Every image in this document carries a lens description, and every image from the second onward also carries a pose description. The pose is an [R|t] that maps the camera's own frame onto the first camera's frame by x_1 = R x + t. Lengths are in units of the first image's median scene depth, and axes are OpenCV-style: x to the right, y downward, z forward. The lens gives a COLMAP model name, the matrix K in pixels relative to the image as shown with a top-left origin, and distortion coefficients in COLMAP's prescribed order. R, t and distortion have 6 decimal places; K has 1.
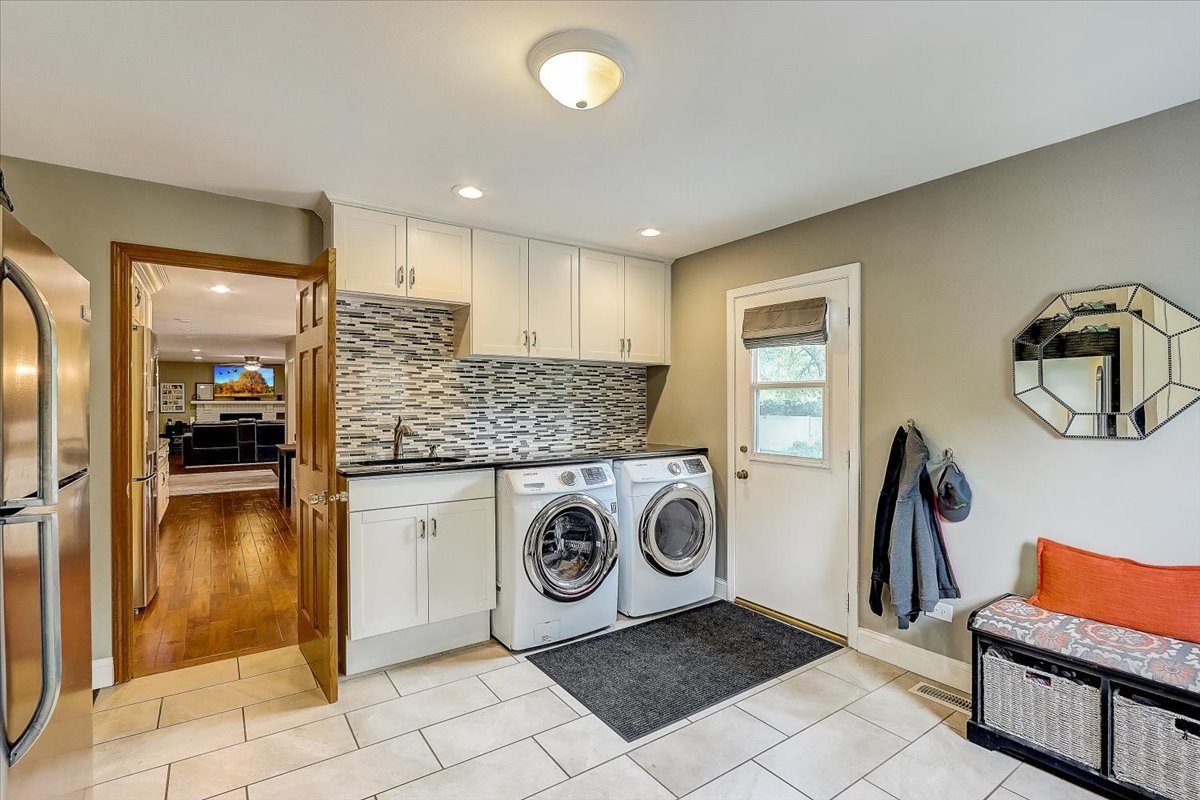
lens RADIAL K [[557.6, 0, 609.7], [0, 557.6, 399.4], [0, 0, 1]] dist [-0.022364, 0.004443]
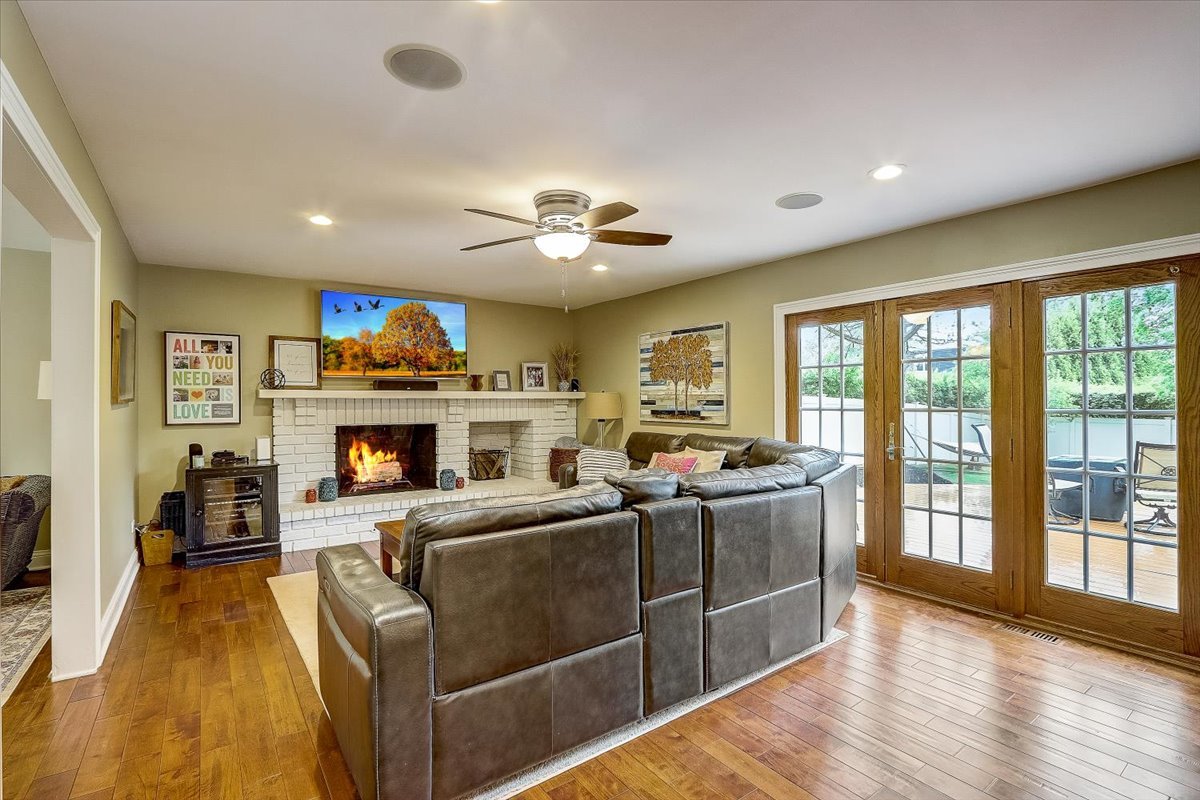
lens RADIAL K [[557.6, 0, 601.5], [0, 557.6, 398.4], [0, 0, 1]] dist [-0.022364, 0.004443]
pose [[0.999836, -0.004161, 0.017604, -0.543736], [0.004141, 0.999991, 0.001191, 0.008059], [-0.017609, -0.001118, 0.999844, 0.645911]]
